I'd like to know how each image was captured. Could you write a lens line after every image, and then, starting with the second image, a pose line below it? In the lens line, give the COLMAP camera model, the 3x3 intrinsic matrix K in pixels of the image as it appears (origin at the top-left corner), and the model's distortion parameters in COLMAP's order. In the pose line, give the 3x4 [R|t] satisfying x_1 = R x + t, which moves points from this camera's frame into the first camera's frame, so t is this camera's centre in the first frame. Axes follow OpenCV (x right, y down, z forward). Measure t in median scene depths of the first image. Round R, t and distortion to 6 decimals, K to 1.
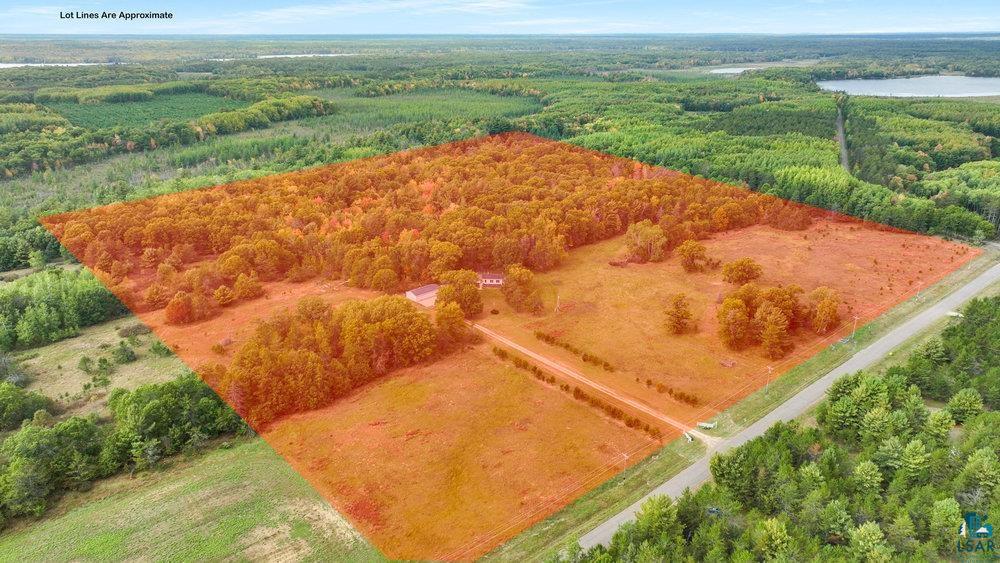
lens RADIAL K [[701.3, 0, 500.0], [0, 701.3, 281.5], [0, 0, 1]] dist [0.004723, 0.006695]
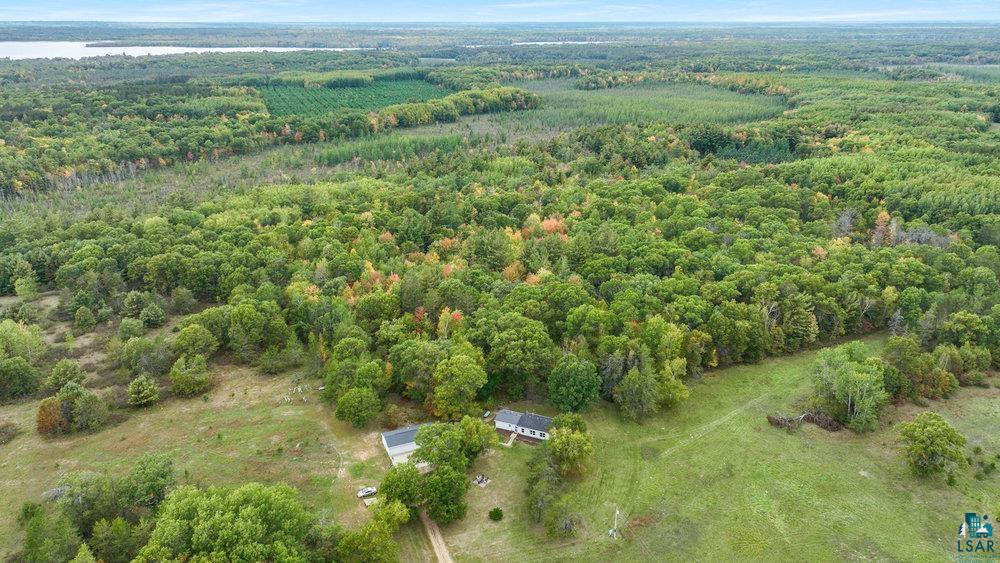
lens RADIAL K [[701.3, 0, 500.0], [0, 701.3, 281.5], [0, 0, 1]] dist [0.004723, 0.006695]
pose [[0.936204, 0.123127, -0.329183, 0.063511], [-0.117997, 0.992376, 0.035600, -0.065056], [0.331056, 0.005514, 0.943595, 0.198319]]
